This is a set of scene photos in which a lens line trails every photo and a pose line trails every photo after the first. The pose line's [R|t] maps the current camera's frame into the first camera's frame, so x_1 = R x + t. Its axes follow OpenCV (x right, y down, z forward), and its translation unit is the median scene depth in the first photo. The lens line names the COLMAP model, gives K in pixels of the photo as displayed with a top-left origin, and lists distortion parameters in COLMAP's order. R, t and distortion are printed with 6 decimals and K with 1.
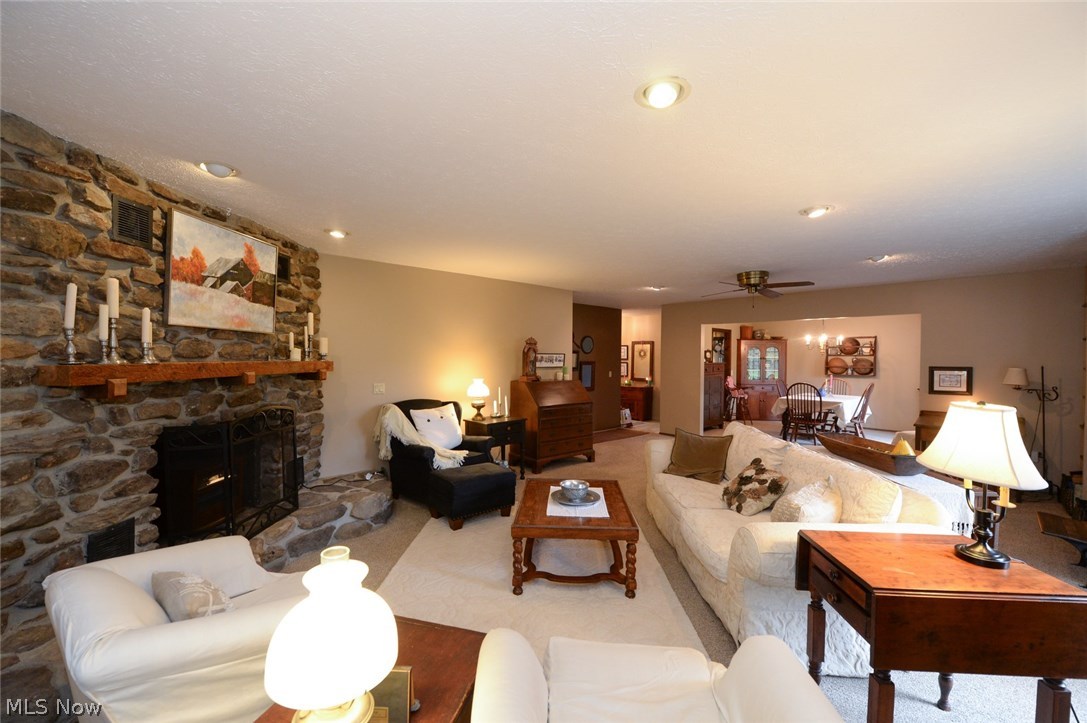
lens RADIAL K [[435.2, 0, 543.5], [0, 435.2, 361.5], [0, 0, 1]] dist [-0.012953, -0.003925]
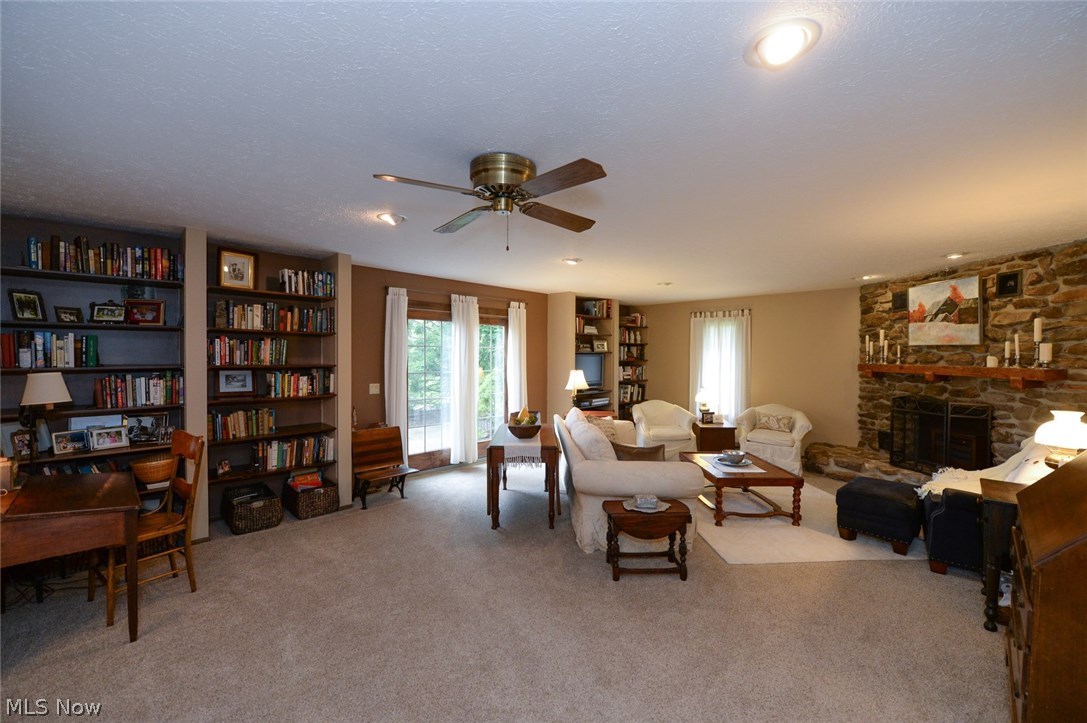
lens RADIAL K [[435.2, 0, 543.5], [0, 435.2, 361.5], [0, 0, 1]] dist [-0.012953, -0.003925]
pose [[-0.998168, -0.012389, -0.059221, 0.815203], [-0.013891, 0.999590, 0.025026, -0.033490], [0.058887, 0.025803, -0.997931, 2.498651]]
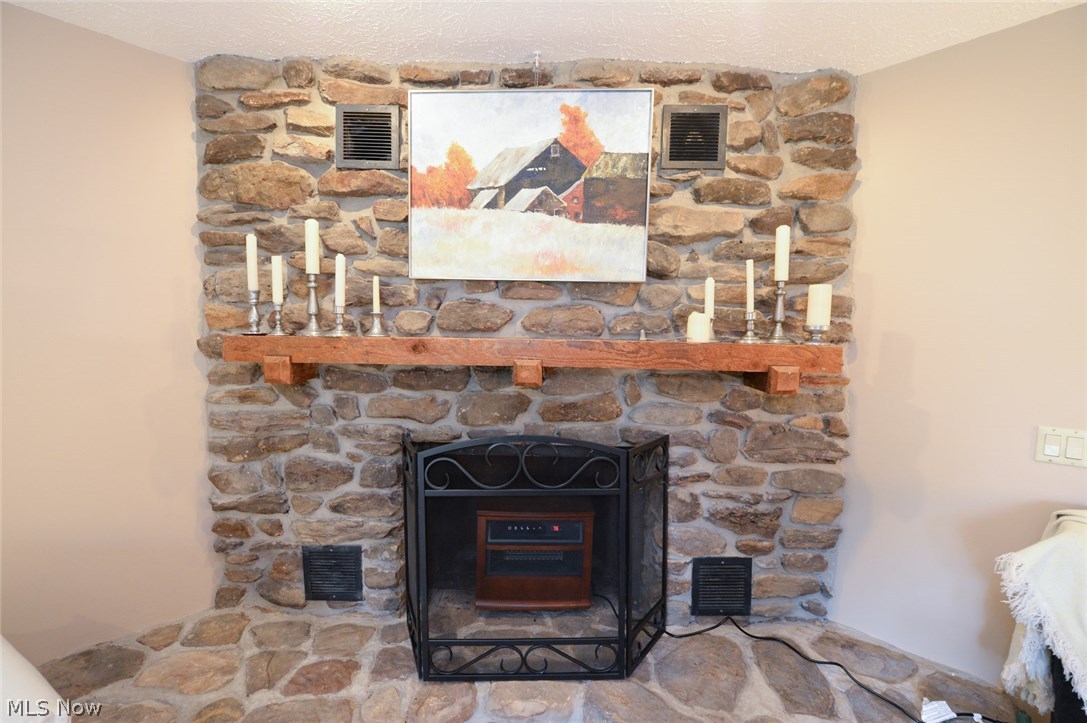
lens RADIAL K [[435.2, 0, 543.5], [0, 435.2, 361.5], [0, 0, 1]] dist [-0.012953, -0.003925]
pose [[0.036985, 0.058688, -0.997591, -0.174757], [-0.026370, 0.997984, 0.057734, -0.003494], [0.998968, 0.024171, 0.038458, 1.012485]]
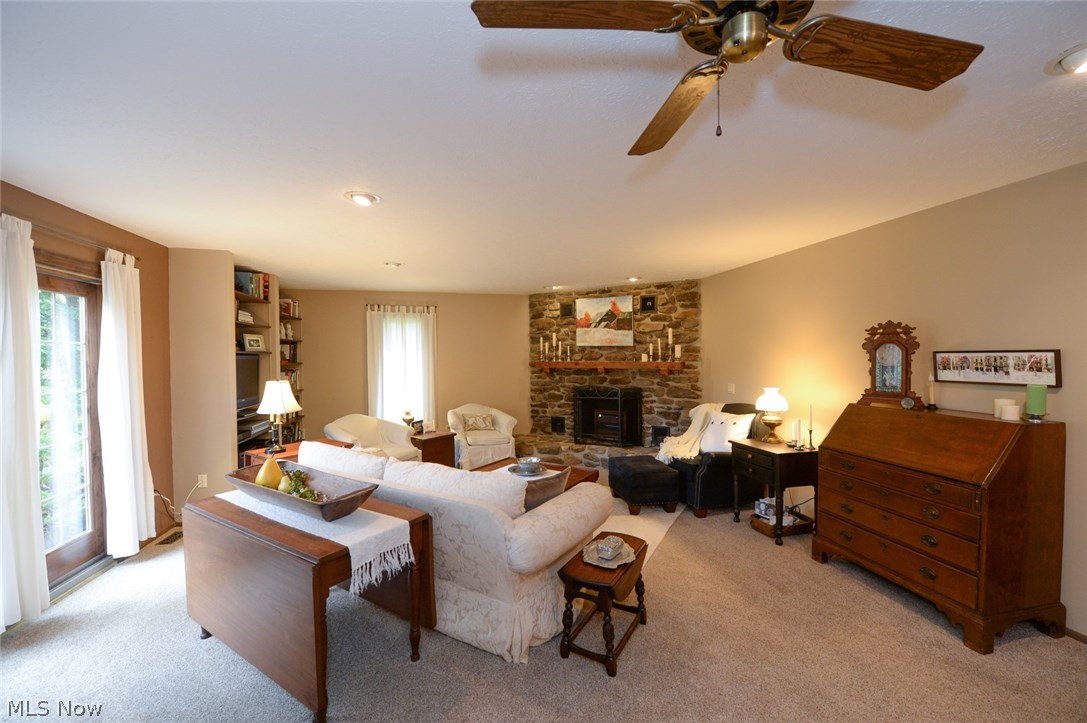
lens RADIAL K [[435.2, 0, 543.5], [0, 435.2, 361.5], [0, 0, 1]] dist [-0.012953, -0.003925]
pose [[-0.483820, 0.005429, -0.875151, 1.243018], [-0.007620, 0.999917, 0.010416, -0.018417], [0.875135, 0.011708, -0.483738, 1.771900]]
